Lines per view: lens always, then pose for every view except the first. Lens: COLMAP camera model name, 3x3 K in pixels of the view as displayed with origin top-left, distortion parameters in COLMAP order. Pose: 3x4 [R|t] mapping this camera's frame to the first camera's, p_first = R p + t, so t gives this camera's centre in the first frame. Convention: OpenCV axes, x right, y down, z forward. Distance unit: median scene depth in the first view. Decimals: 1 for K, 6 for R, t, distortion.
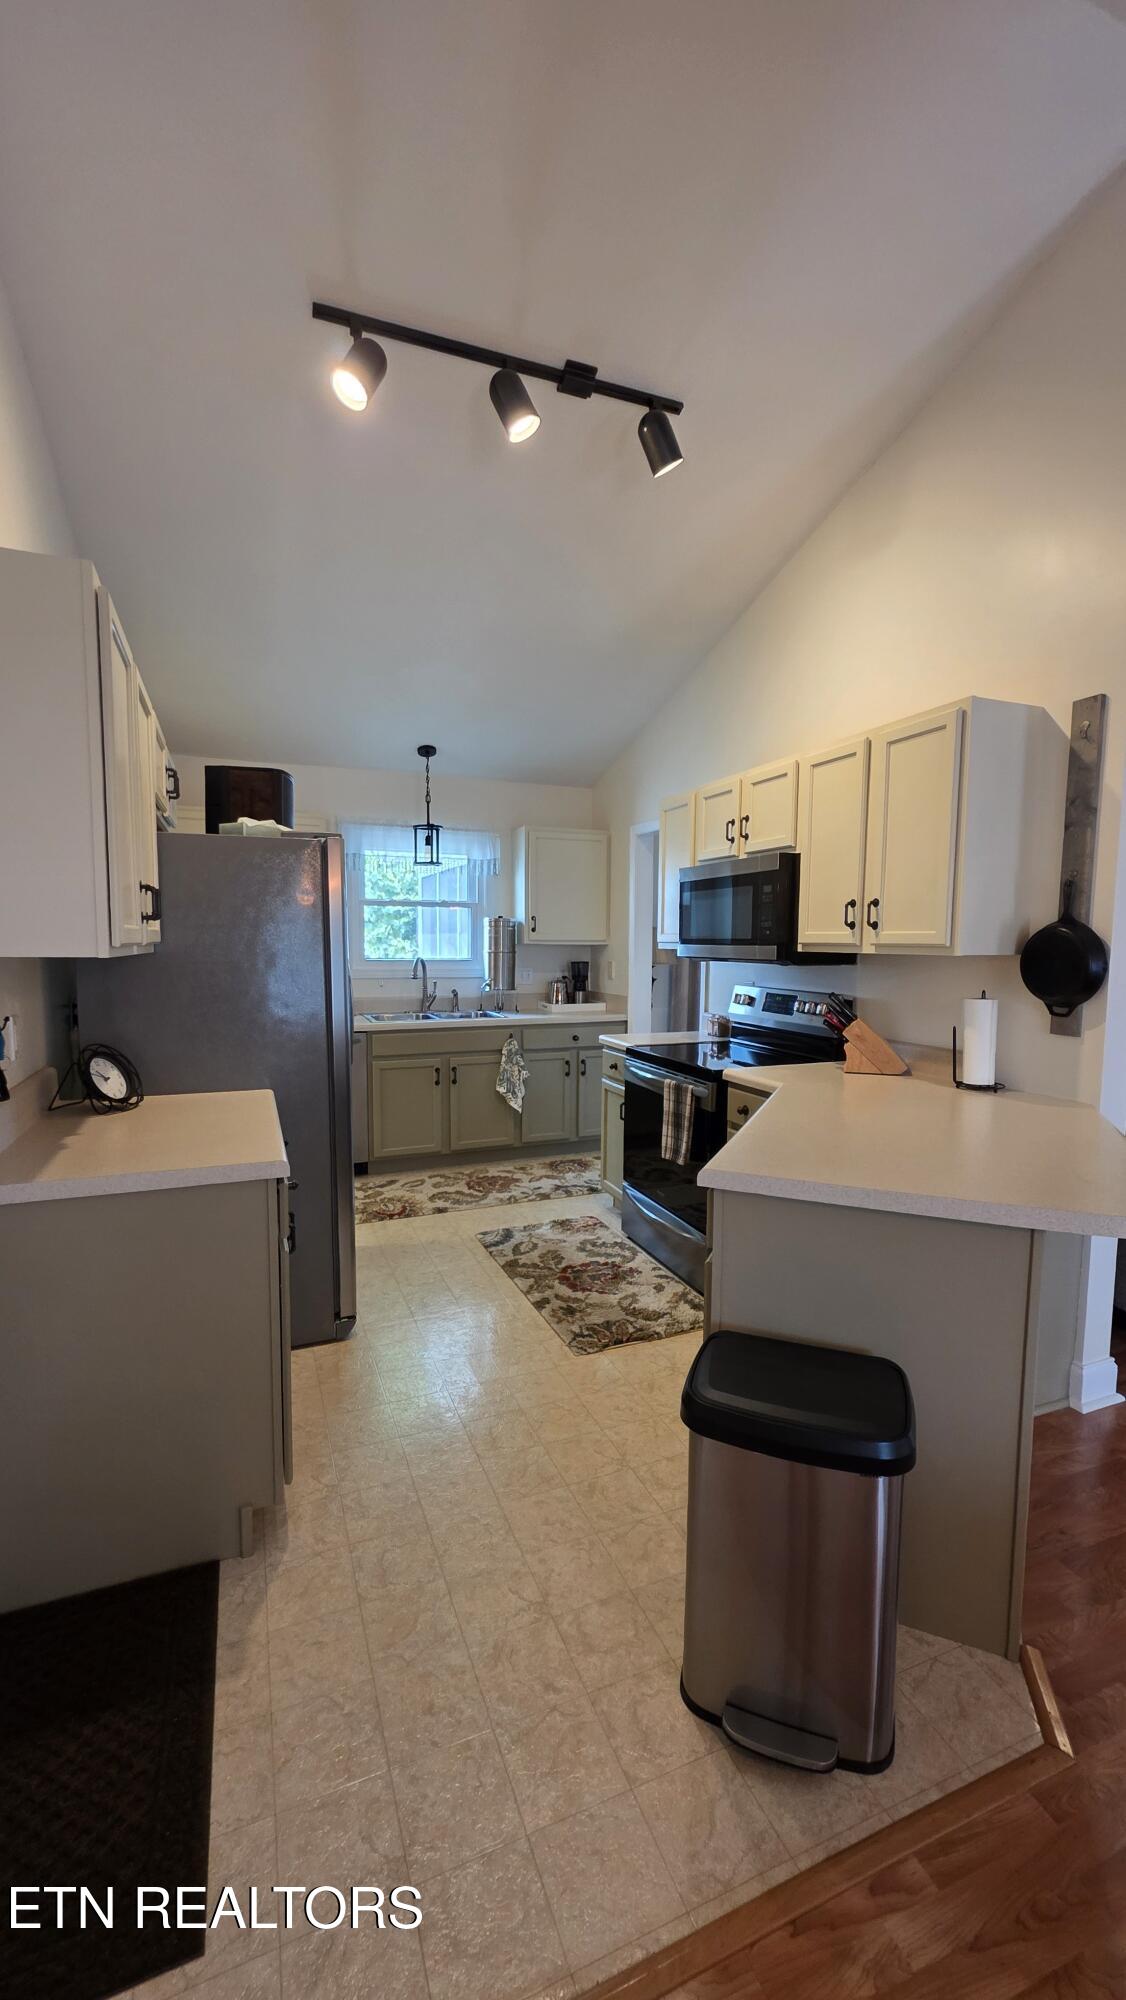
lens RADIAL K [[799.0, 0, 562.4], [0, 799.0, 1012.8], [0, 0, 1]] dist [0.002434, -0.000072]
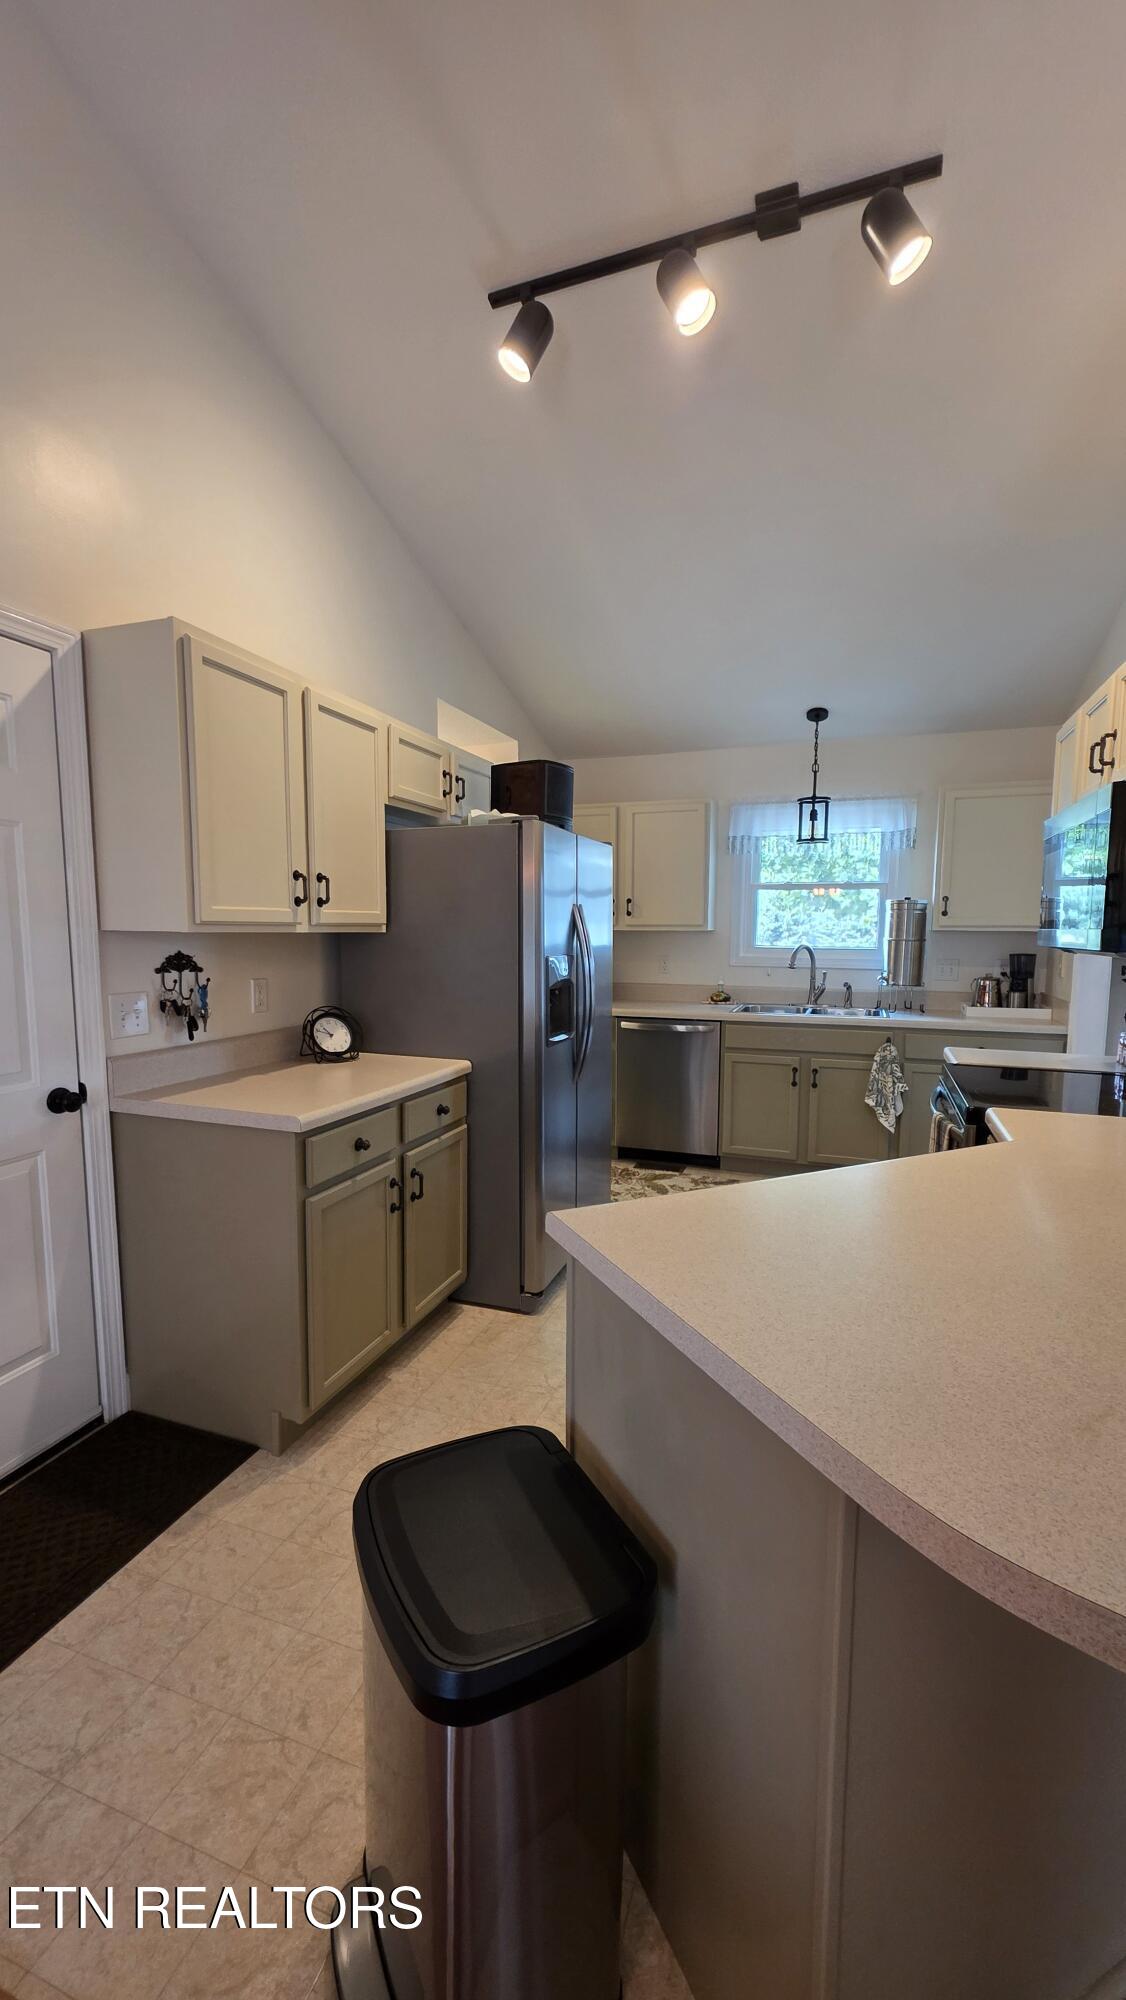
lens RADIAL K [[797.2, 0, 570.9], [0, 797.2, 1011.0], [0, 0, 1]] dist [0.002184, -0.000506]
pose [[0.748773, 0.068806, -0.659246, 0.240023], [-0.062708, 0.997490, 0.032885, -0.008110], [0.659854, 0.016716, 0.751208, 0.154138]]
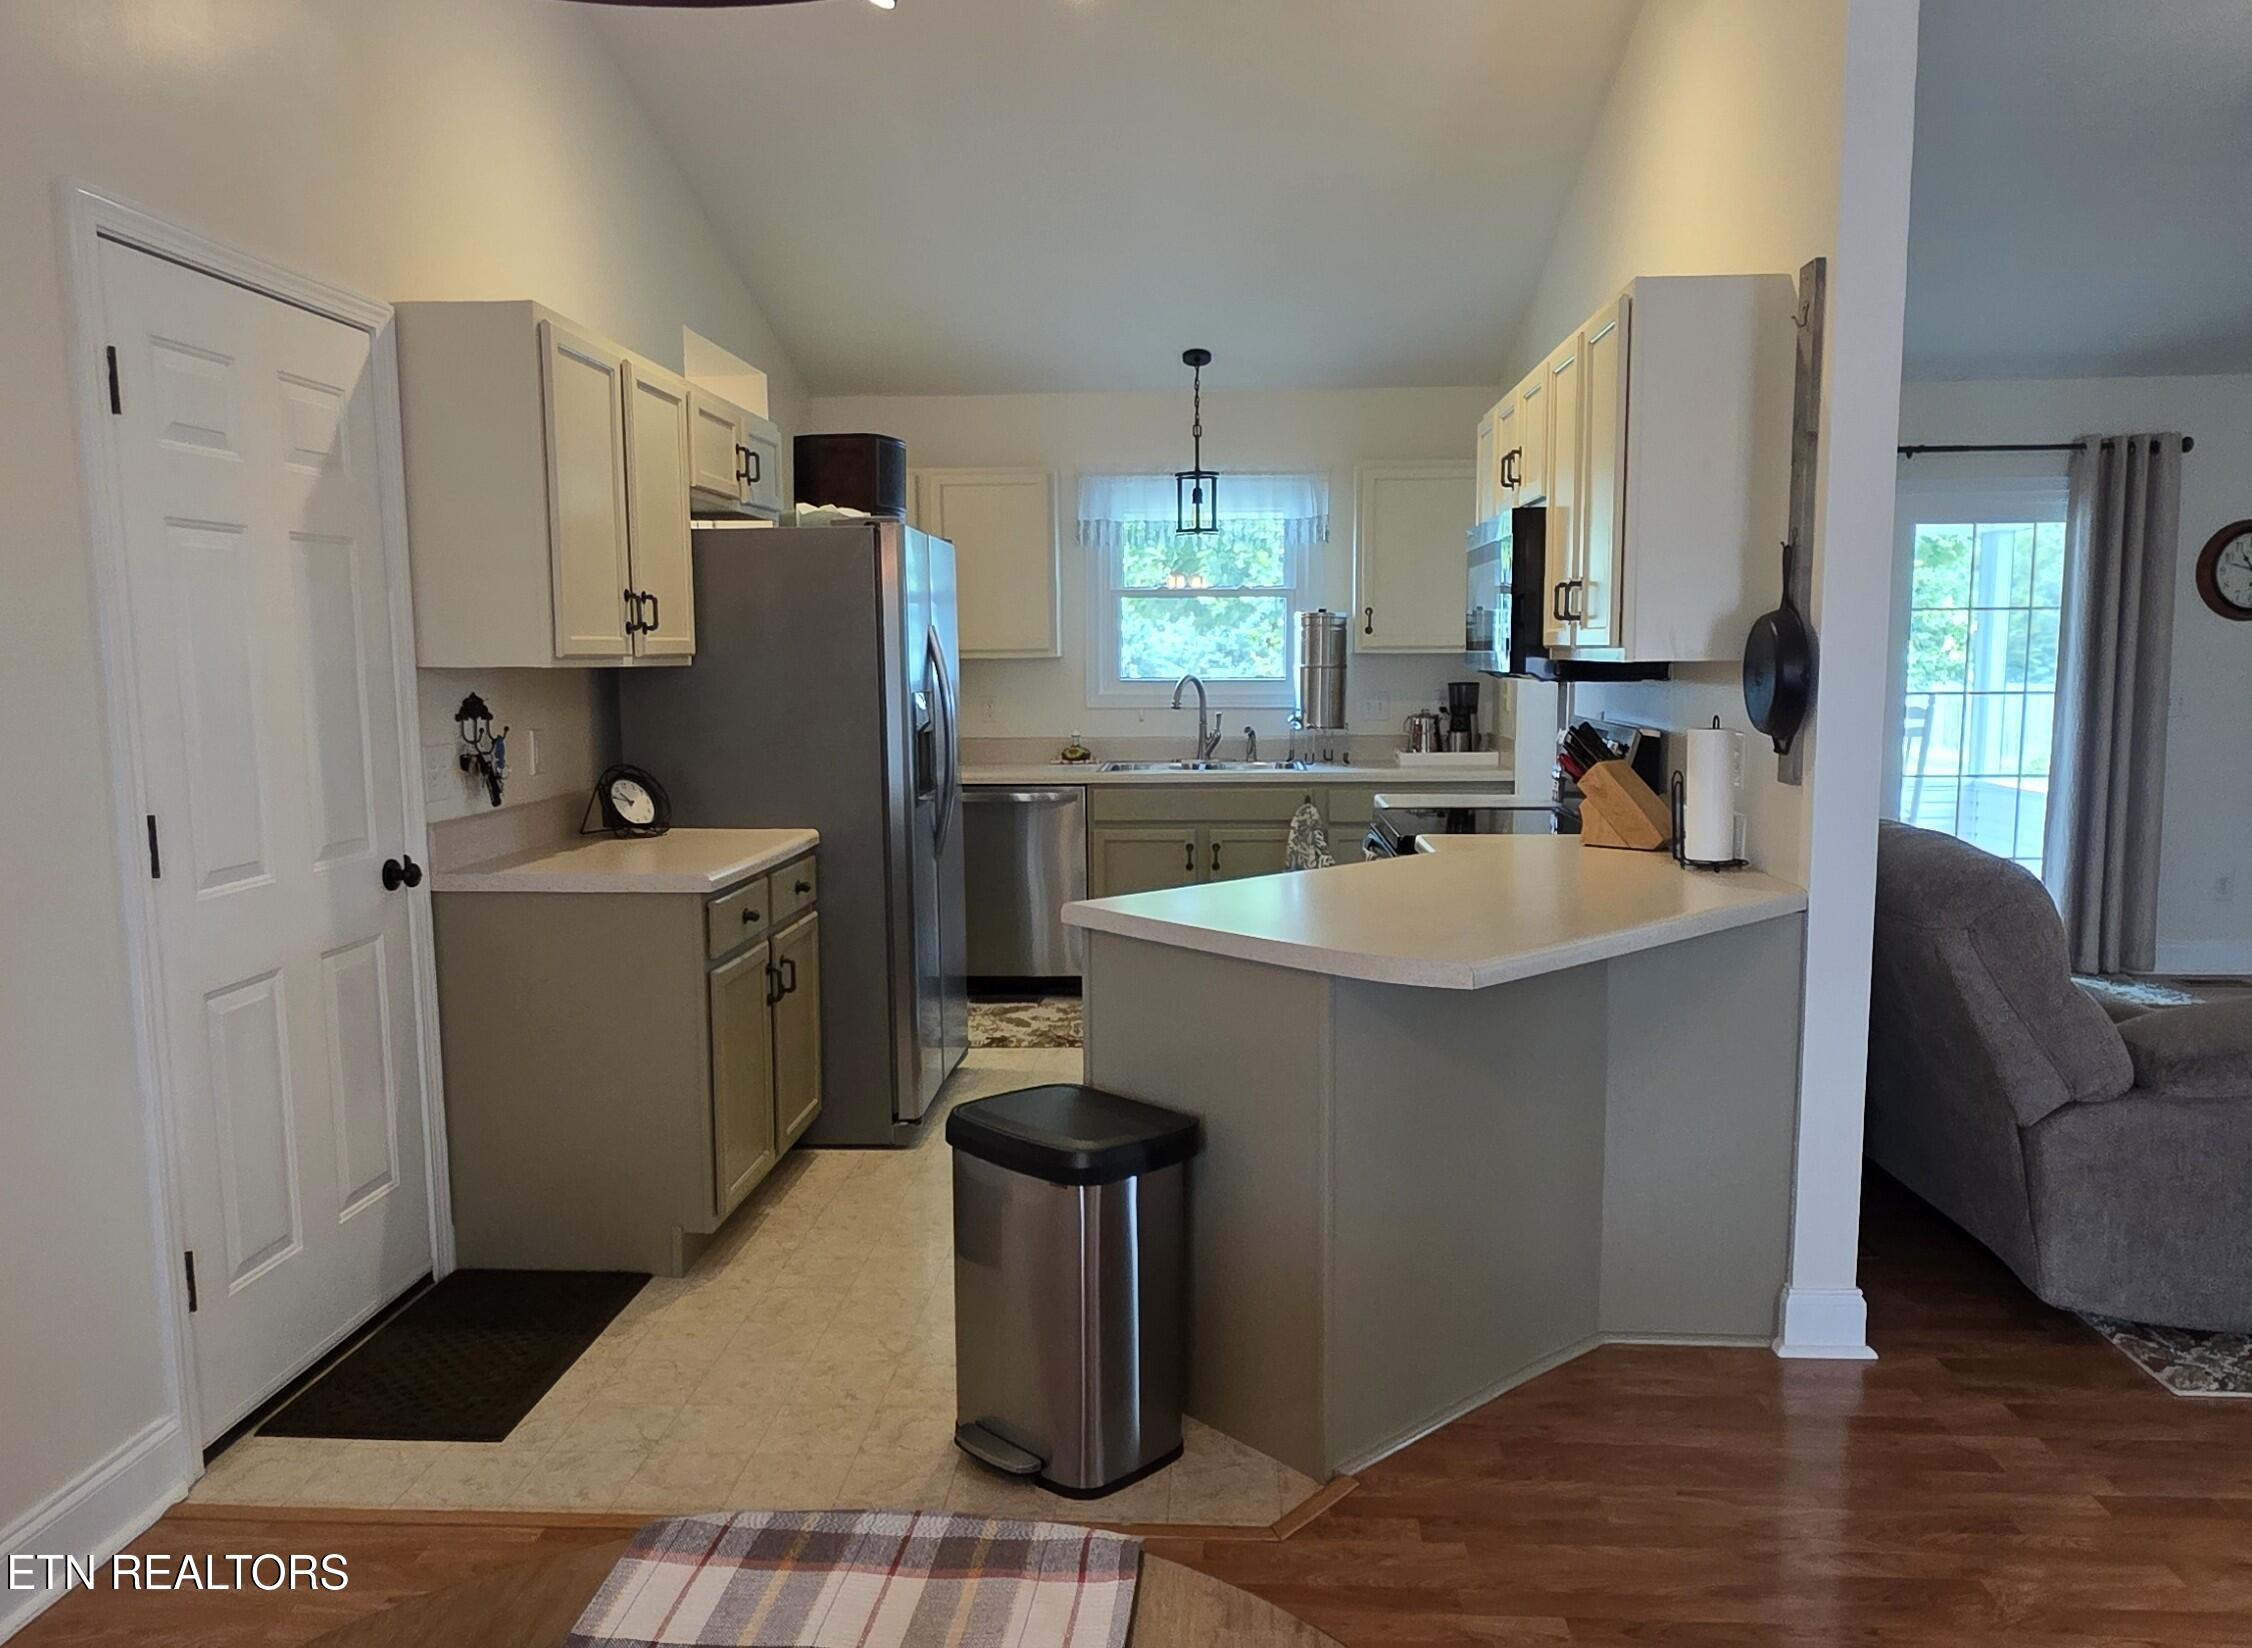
lens RADIAL K [[1580.0, 0, 1135.3], [0, 1580.0, 833.3], [0, 0, 1]] dist [0.004271, -0.002900]
pose [[0.906897, 0.037335, -0.419695, 0.344593], [-0.027336, 0.999182, 0.029817, 0.022733], [0.420465, -0.015568, 0.907175, -0.195712]]
